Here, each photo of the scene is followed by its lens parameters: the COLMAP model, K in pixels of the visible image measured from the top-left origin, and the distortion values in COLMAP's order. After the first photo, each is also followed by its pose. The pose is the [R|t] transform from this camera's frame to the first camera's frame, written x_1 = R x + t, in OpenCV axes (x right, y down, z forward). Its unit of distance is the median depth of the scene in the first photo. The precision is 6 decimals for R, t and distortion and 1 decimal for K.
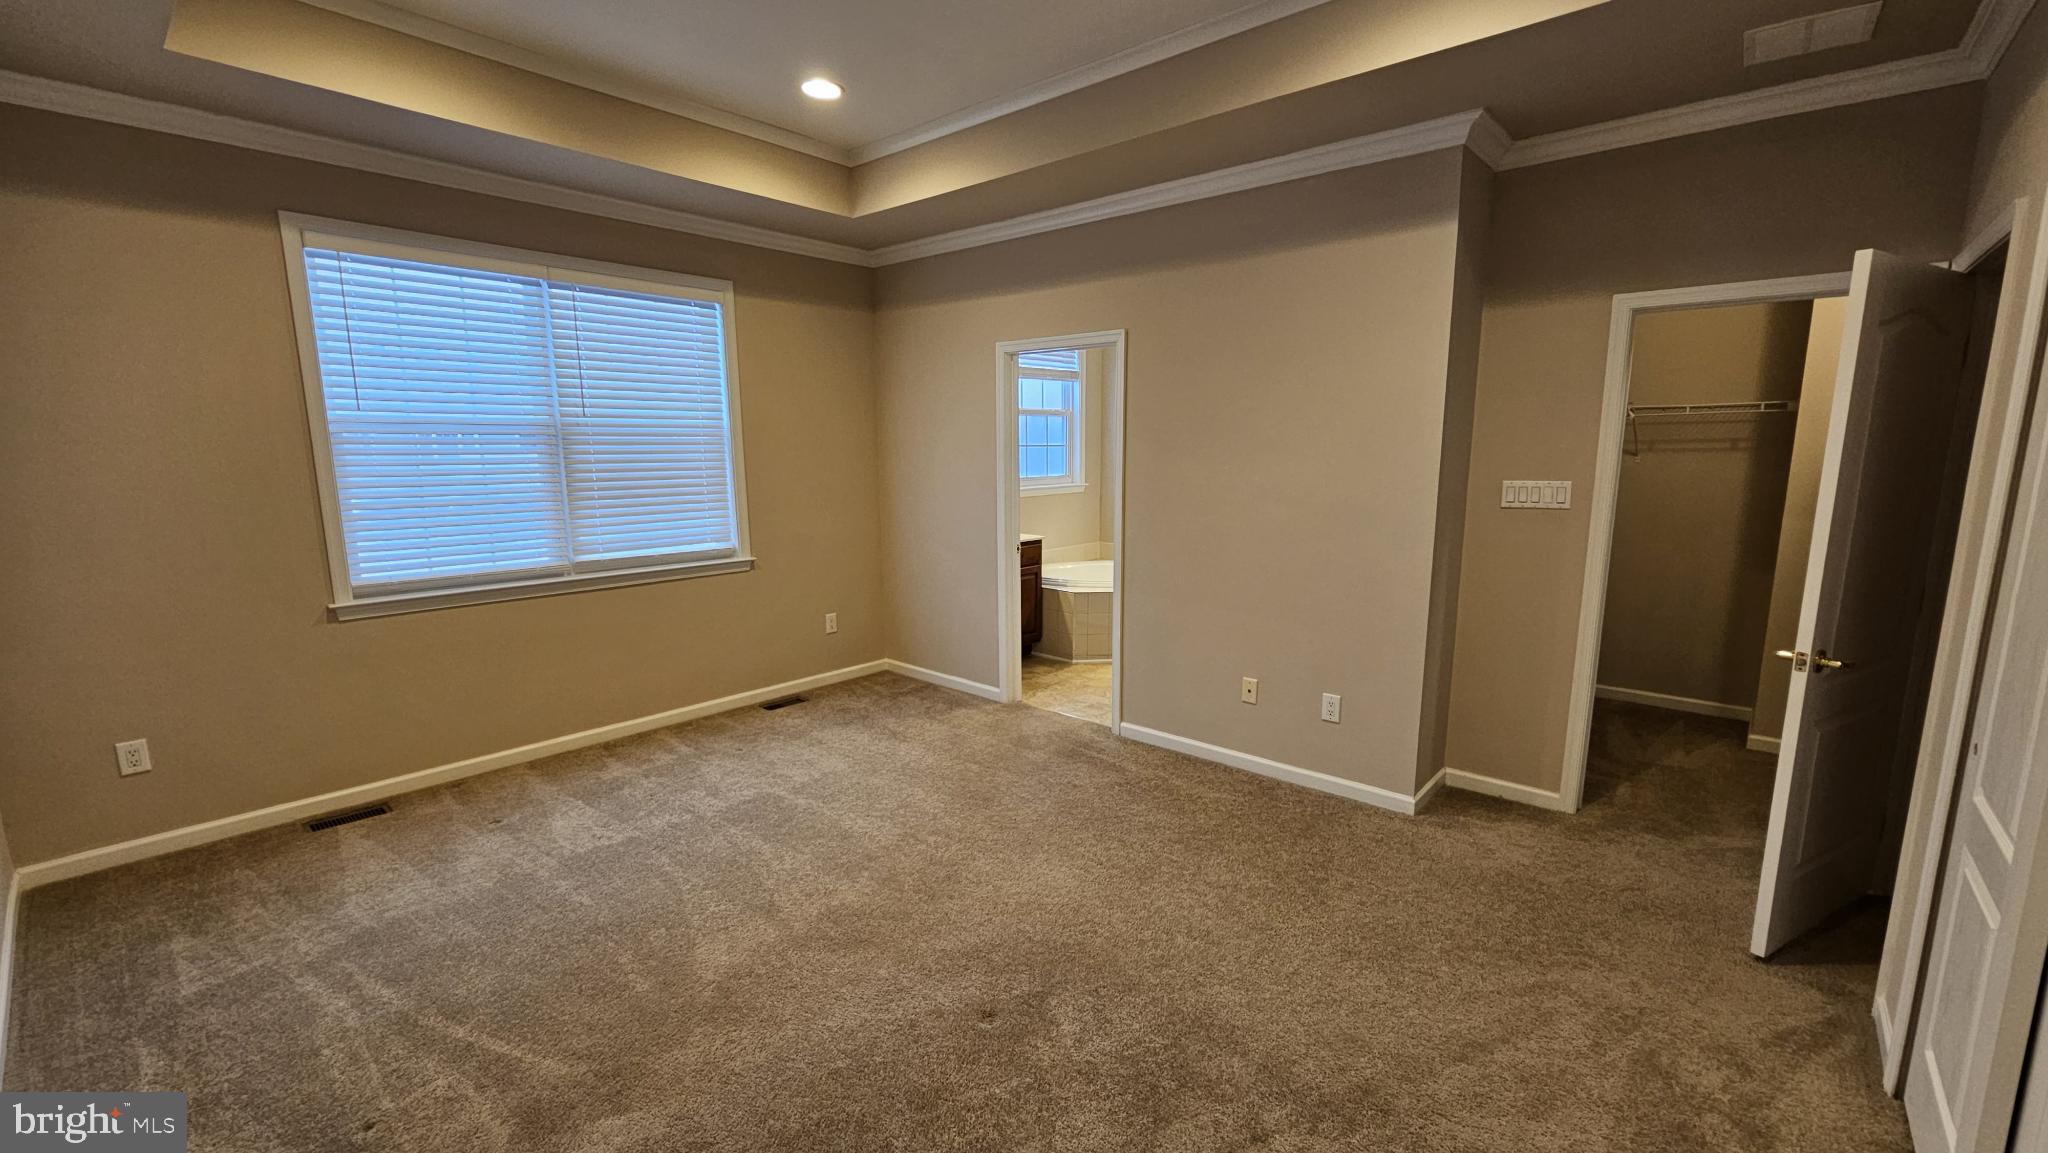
lens RADIAL K [[841.5, 0, 1032.7], [0, 841.5, 582.9], [0, 0, 1]] dist [-0.002884, 0.001040]
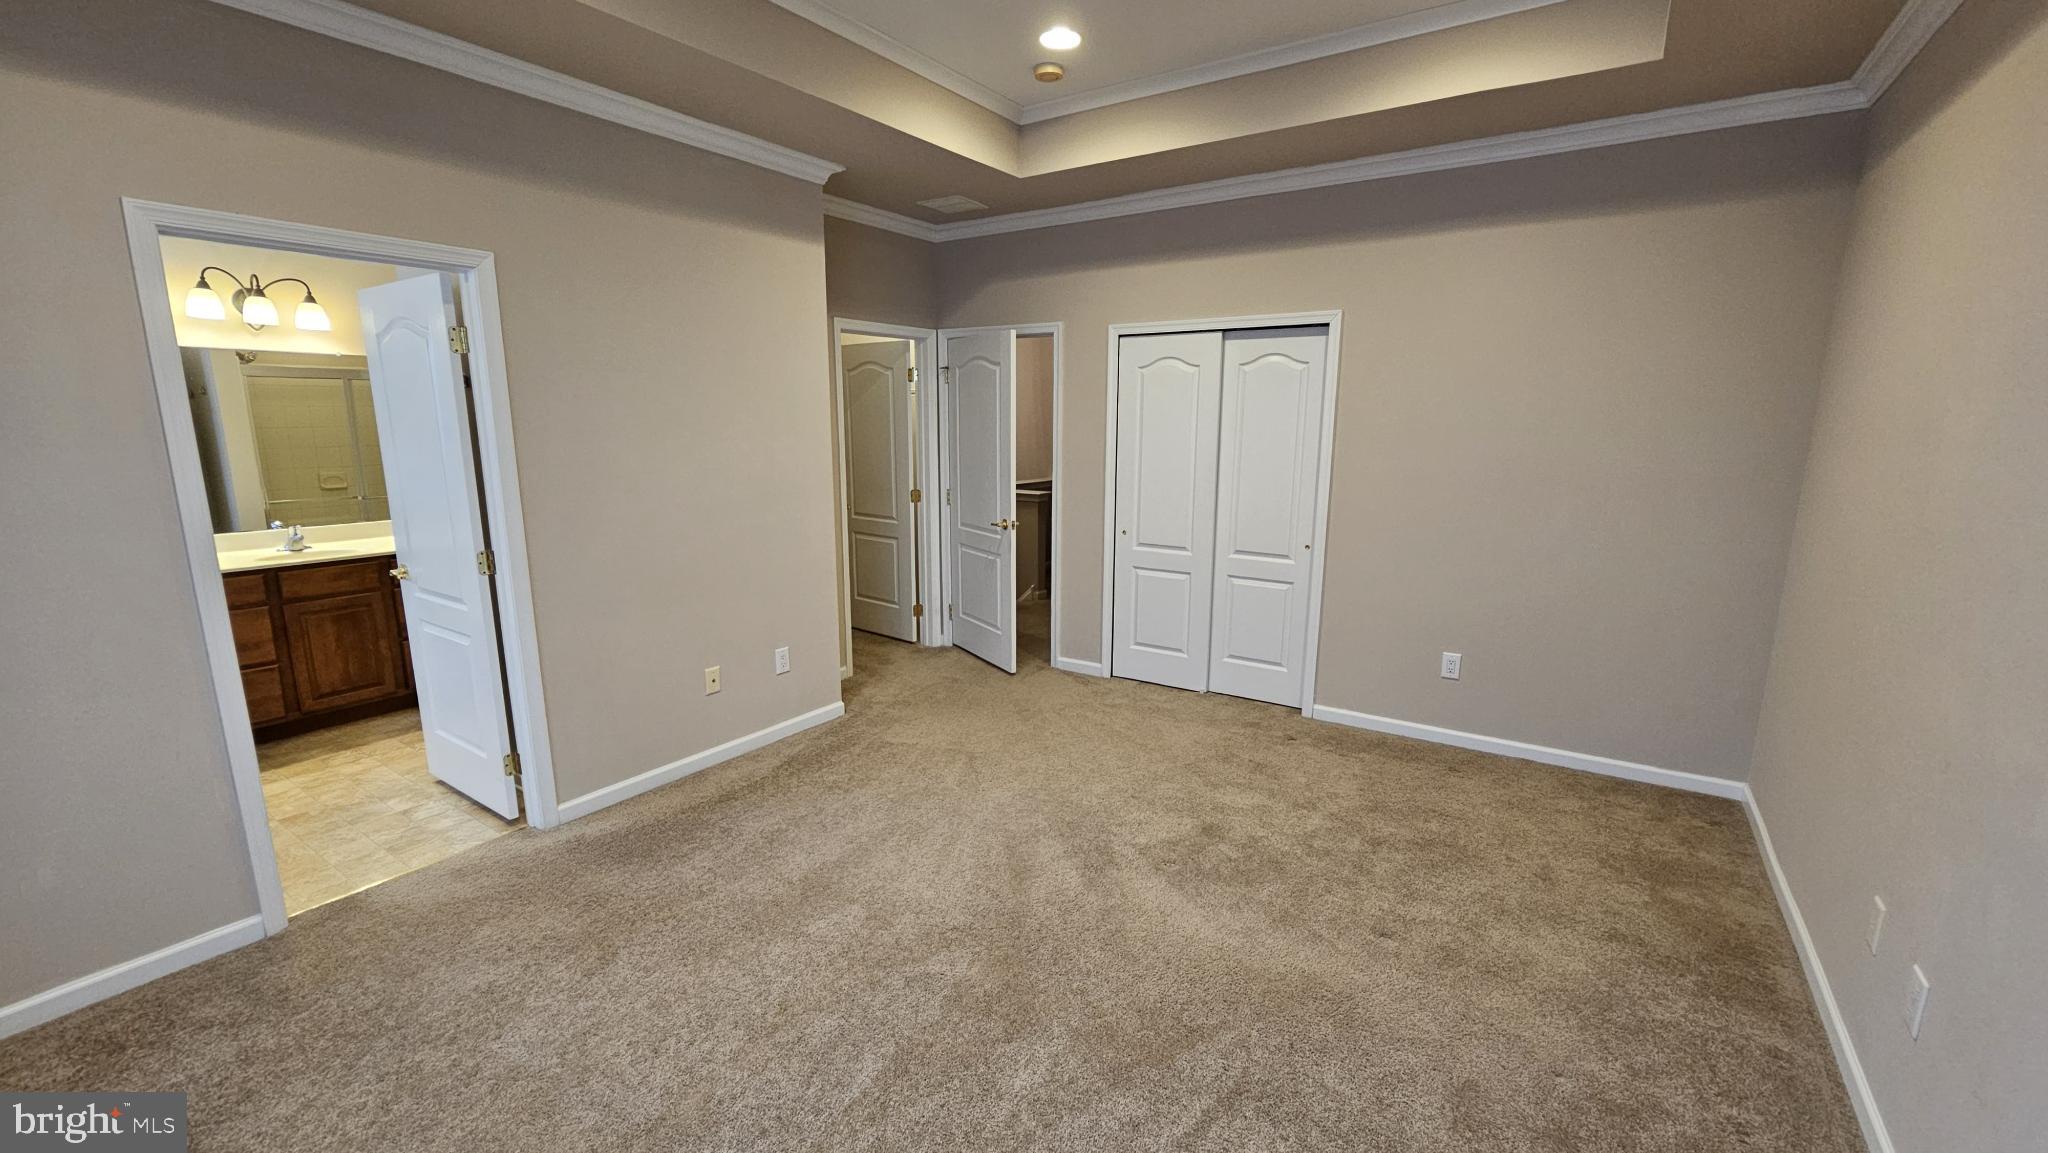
lens RADIAL K [[841.5, 0, 1032.0], [0, 841.5, 575.4], [0, 0, 1]] dist [-0.002884, 0.001040]
pose [[-0.120299, -0.197922, 0.972808, -0.776873], [0.150786, 0.964912, 0.214962, -0.154902], [-0.981220, 0.172545, -0.086234, 0.791963]]
